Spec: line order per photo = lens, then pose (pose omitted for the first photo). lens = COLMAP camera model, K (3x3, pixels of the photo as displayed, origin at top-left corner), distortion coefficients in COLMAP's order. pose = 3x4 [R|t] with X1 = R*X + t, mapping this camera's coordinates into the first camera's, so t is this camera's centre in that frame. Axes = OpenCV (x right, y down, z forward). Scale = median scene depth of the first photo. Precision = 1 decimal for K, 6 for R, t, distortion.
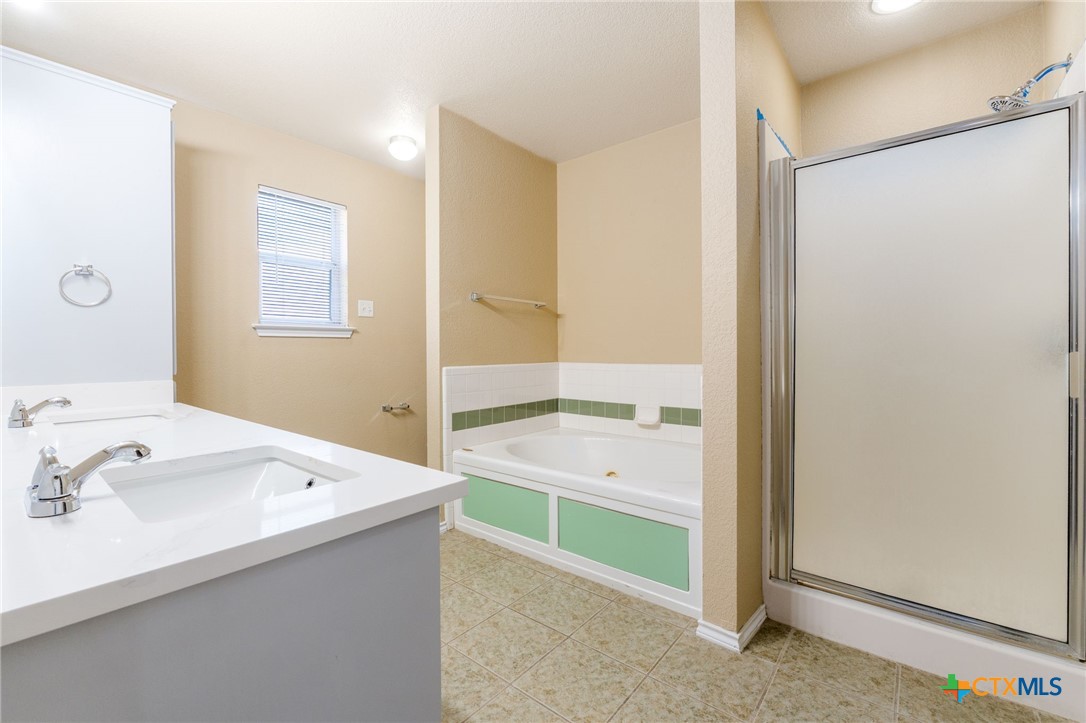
lens RADIAL K [[477.1, 0, 544.6], [0, 477.1, 355.4], [0, 0, 1]] dist [-0.002442, -0.000412]
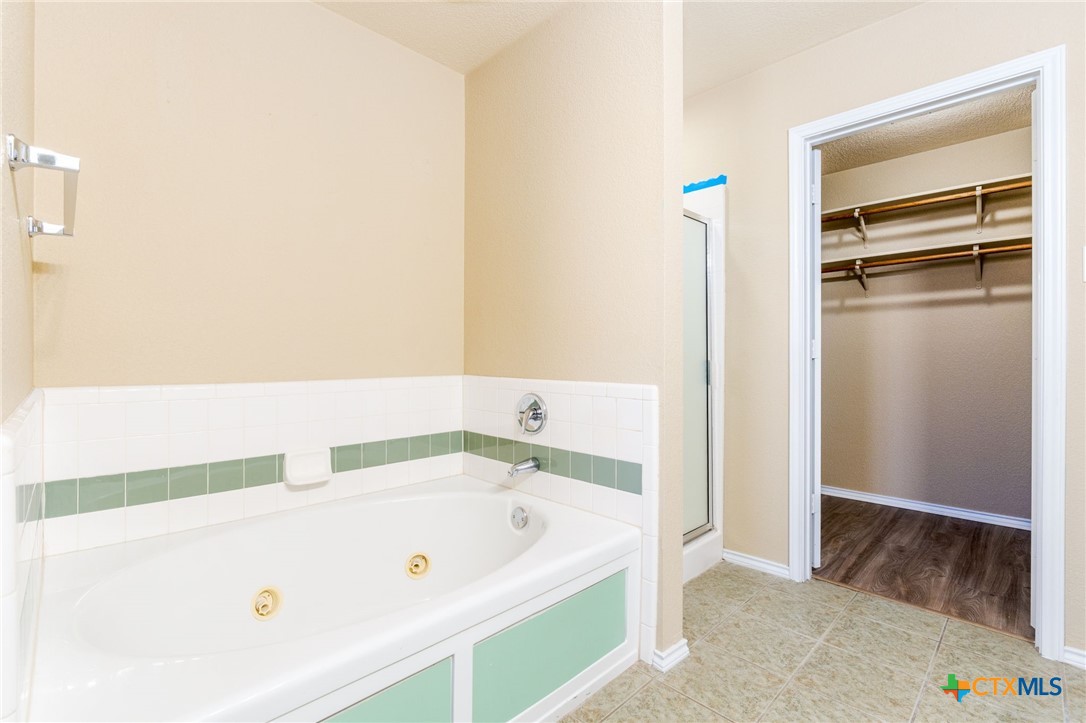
lens RADIAL K [[477.1, 0, 544.6], [0, 477.1, 355.4], [0, 0, 1]] dist [-0.002442, -0.000412]
pose [[0.101294, 0.009336, 0.994813, -0.581237], [0.001126, 0.999954, -0.009499, -0.014712], [-0.994856, 0.002083, 0.101279, 1.058996]]
